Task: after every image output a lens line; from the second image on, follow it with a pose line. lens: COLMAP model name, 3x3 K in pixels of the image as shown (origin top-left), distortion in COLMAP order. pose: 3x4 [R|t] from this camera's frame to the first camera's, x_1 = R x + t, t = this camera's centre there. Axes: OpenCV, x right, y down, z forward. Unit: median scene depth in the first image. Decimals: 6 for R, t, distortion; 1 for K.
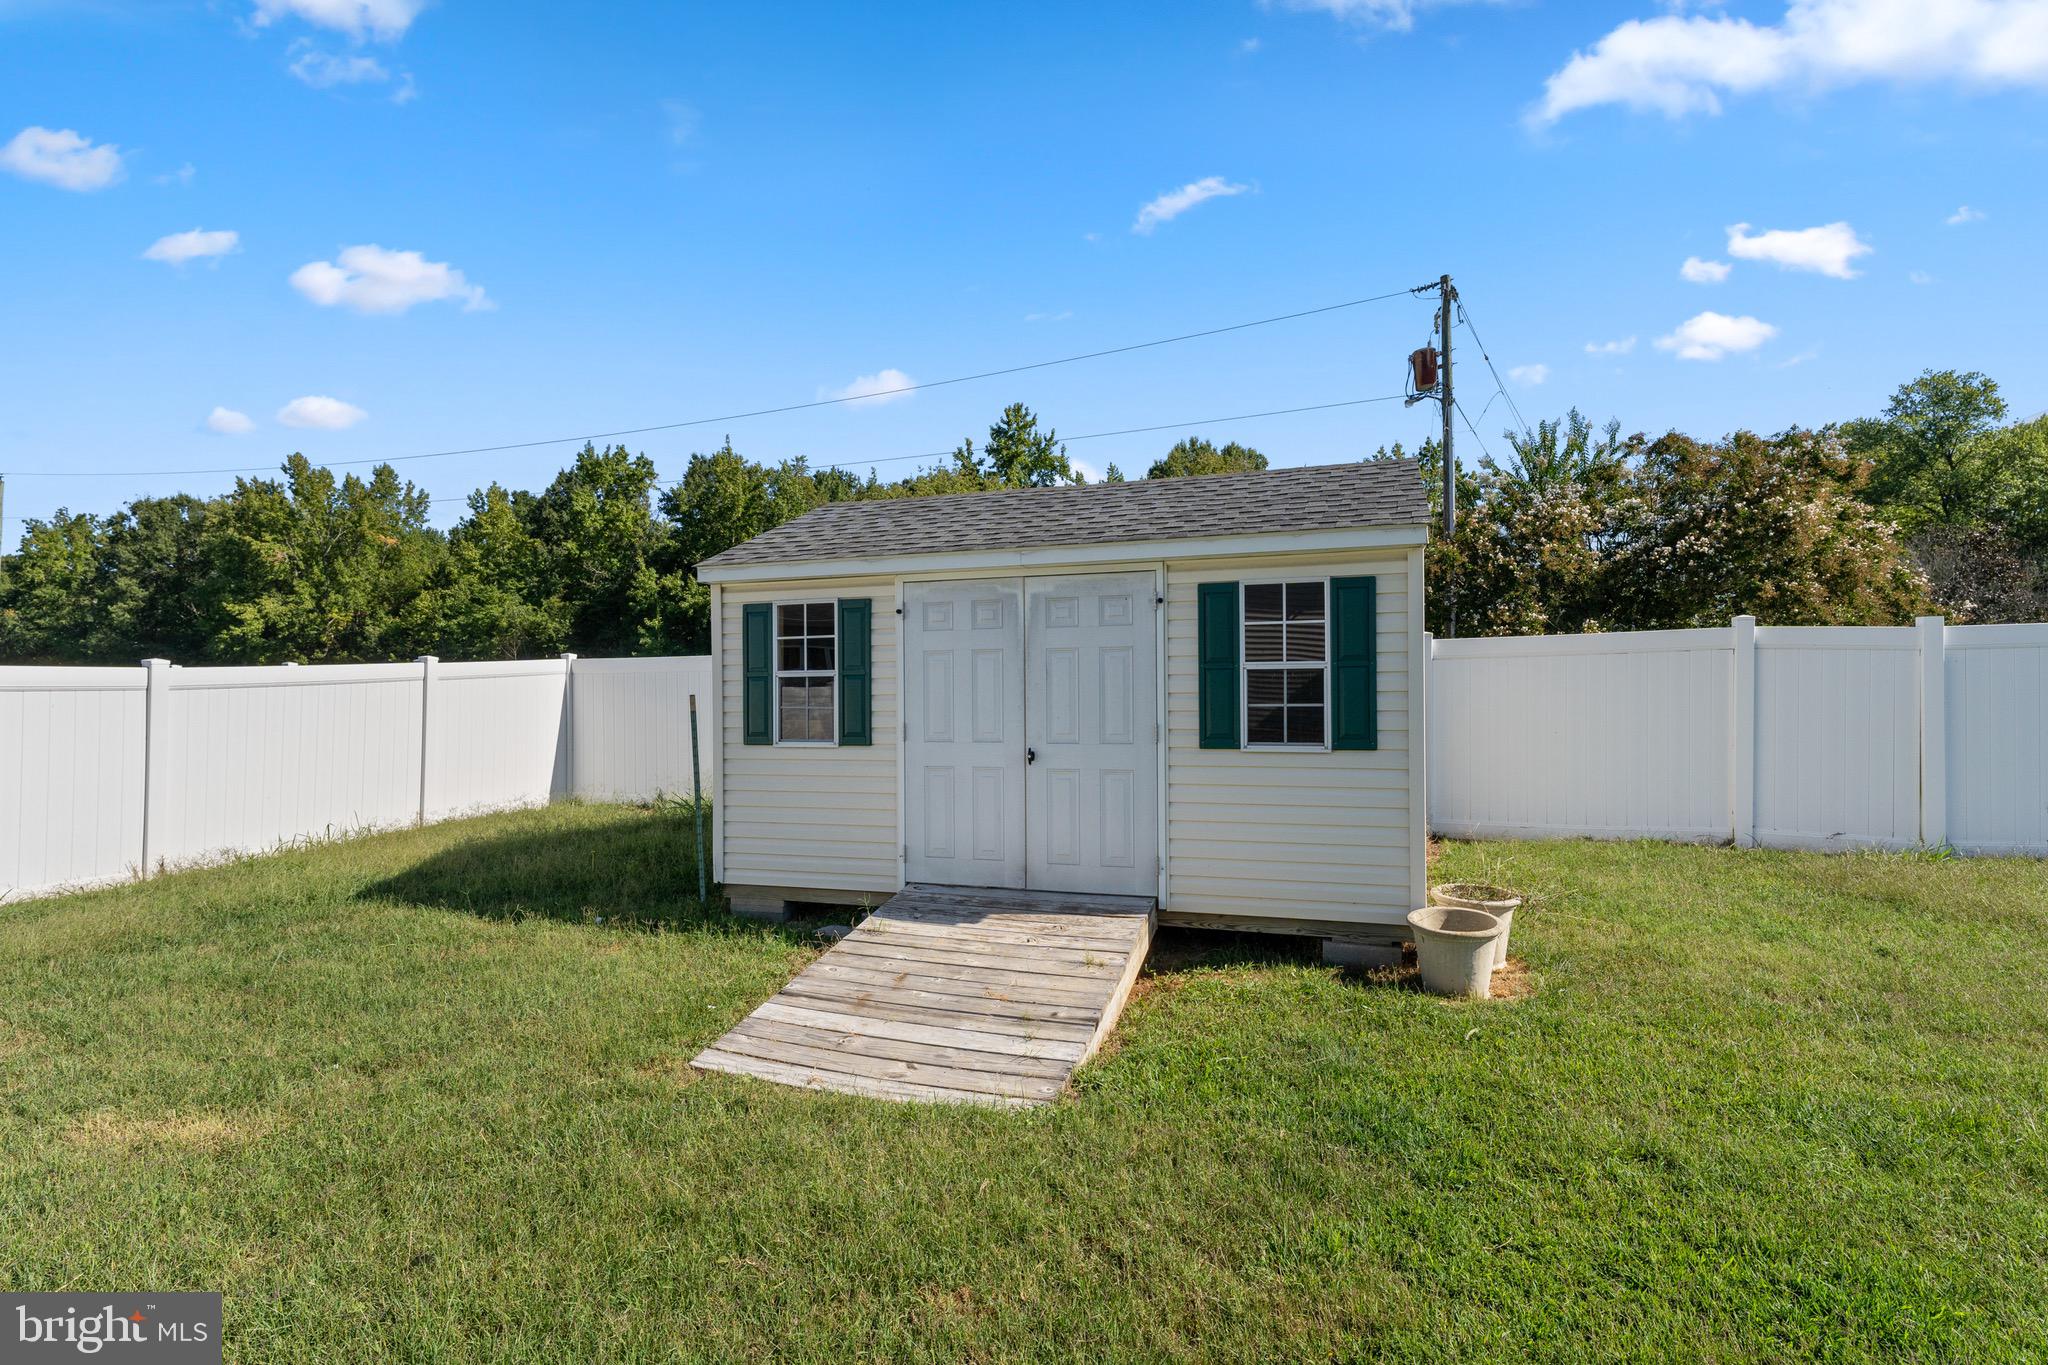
lens RADIAL K [[989.0, 0, 1024.0], [0, 989.0, 682.5], [0, 0, 1]] dist [-0.001303, -0.000089]
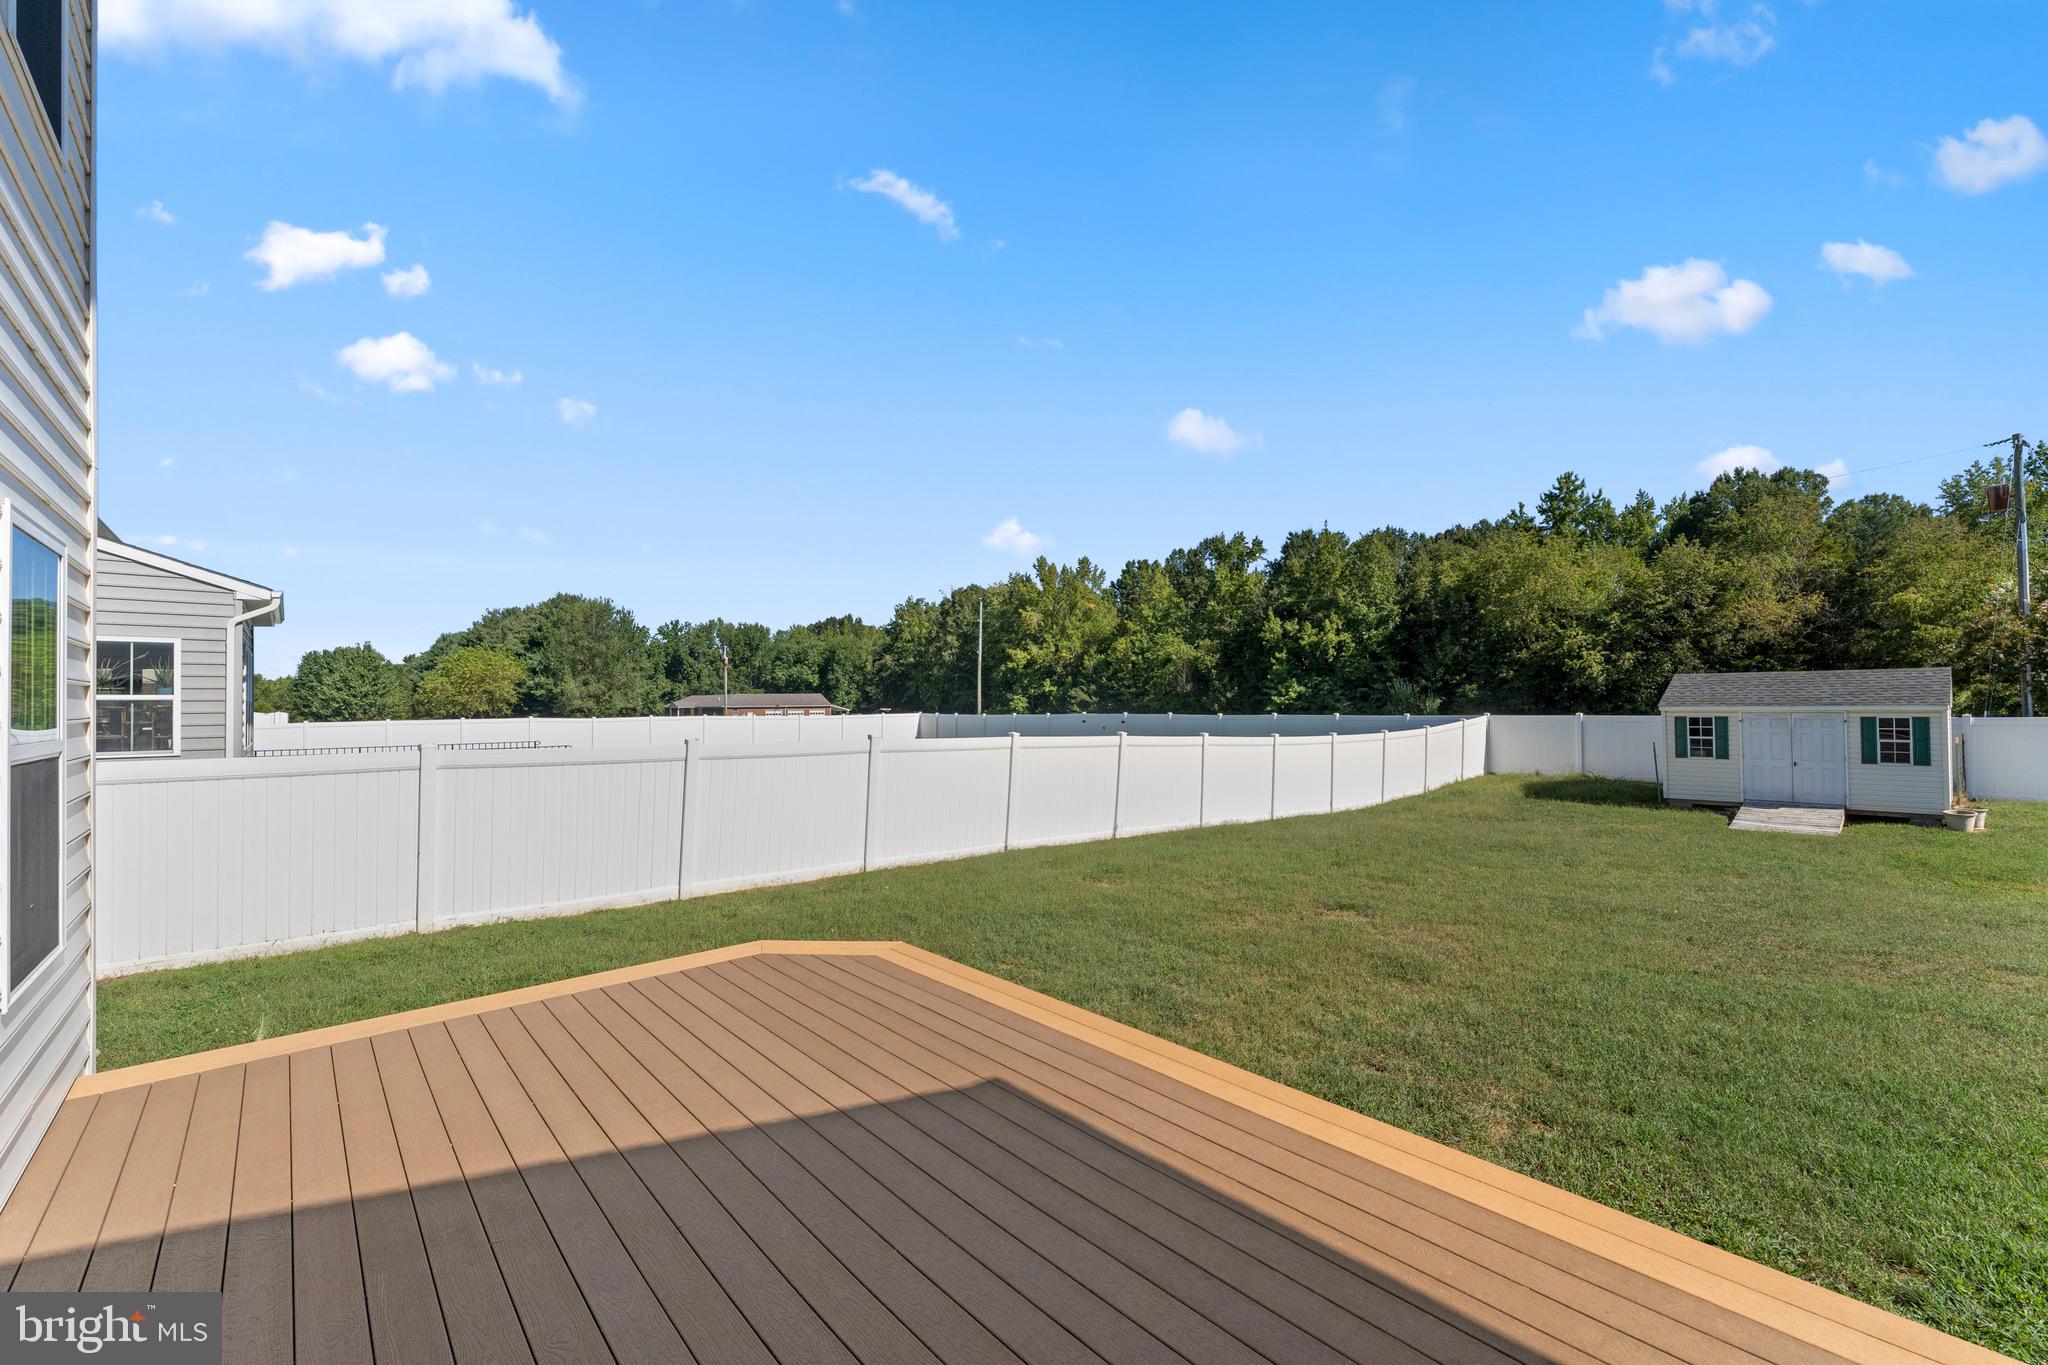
lens RADIAL K [[849.1, 0, 1024.0], [0, 849.1, 682.5], [0, 0, 1]] dist [-0.001558, 0.000820]
pose [[0.873303, -0.016475, -0.486899, -0.086864], [0.018900, 0.999821, 0.000069, -0.025384], [0.486811, -0.009263, 0.873458, -0.282266]]
